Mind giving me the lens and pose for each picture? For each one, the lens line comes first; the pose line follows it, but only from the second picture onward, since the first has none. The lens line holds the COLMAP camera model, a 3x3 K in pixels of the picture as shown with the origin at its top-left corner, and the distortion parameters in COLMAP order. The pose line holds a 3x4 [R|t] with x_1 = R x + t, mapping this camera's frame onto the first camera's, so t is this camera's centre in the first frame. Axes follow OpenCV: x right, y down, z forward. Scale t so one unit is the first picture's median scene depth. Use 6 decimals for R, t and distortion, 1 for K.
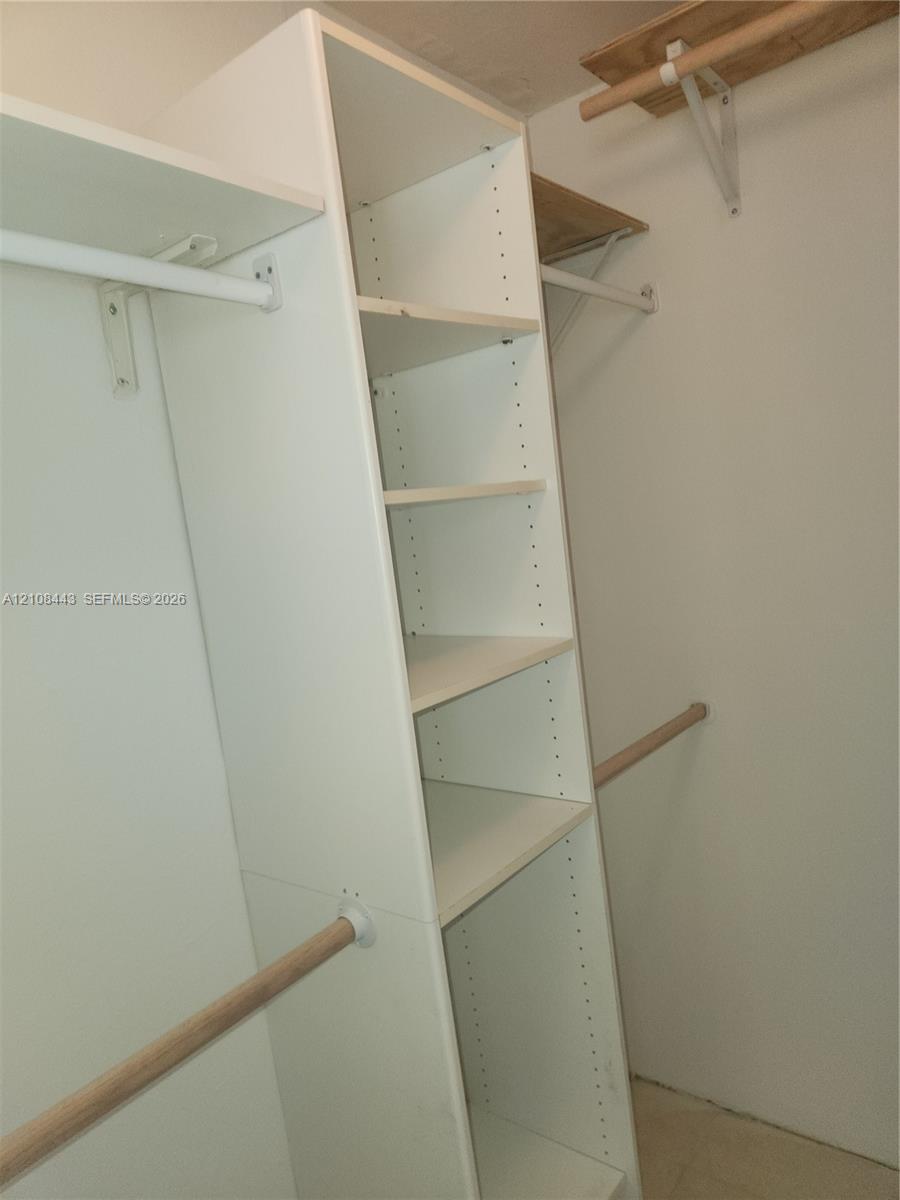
lens RADIAL K [[807.3, 0, 450.5], [0, 807.3, 620.0], [0, 0, 1]] dist [0.050483, -0.040617]
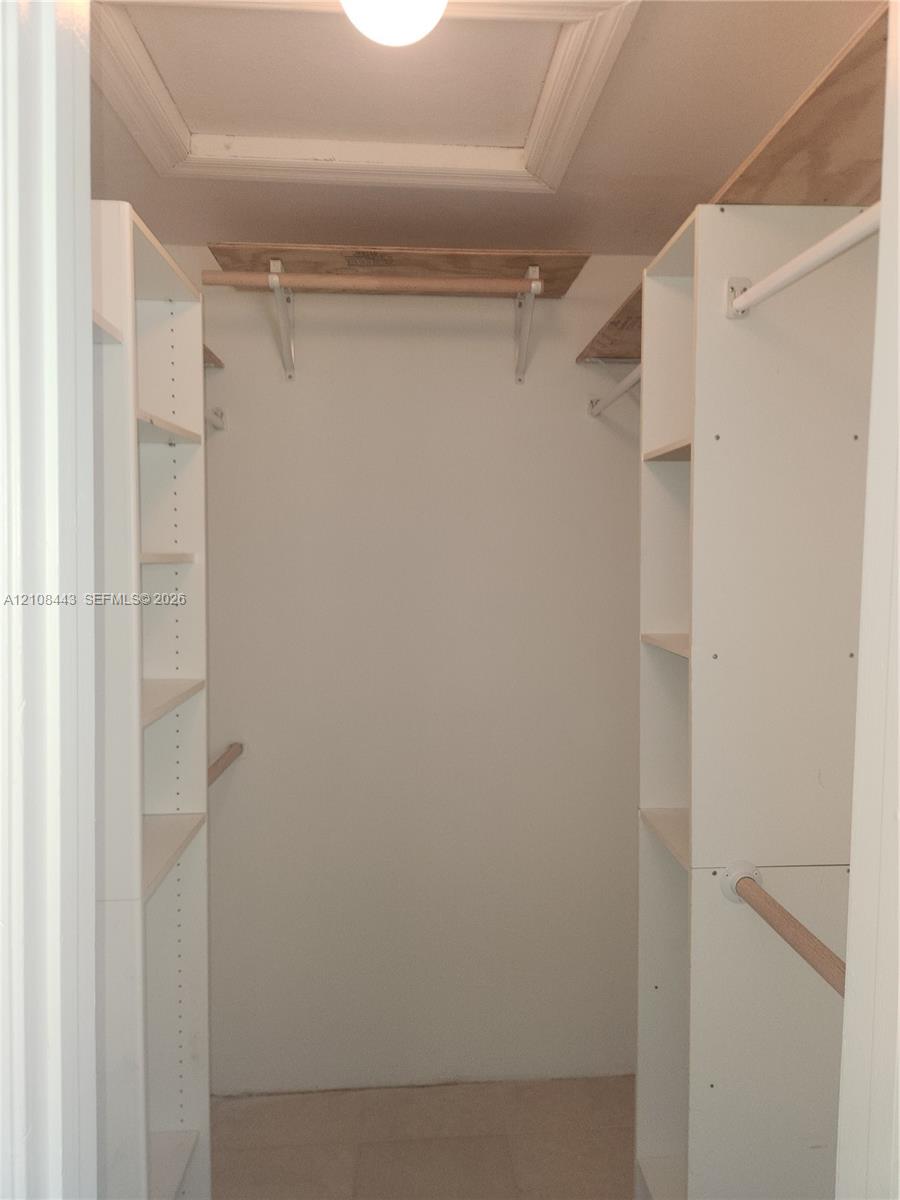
lens RADIAL K [[827.1, 0, 450.0], [0, 827.1, 600.0], [0, 0, 1]] dist [0.001051, -0.000064]
pose [[0.739971, 0.094564, 0.665958, -0.407288], [-0.015194, 0.992166, -0.124002, 0.049558], [-0.672467, 0.081639, 0.735611, -0.207677]]
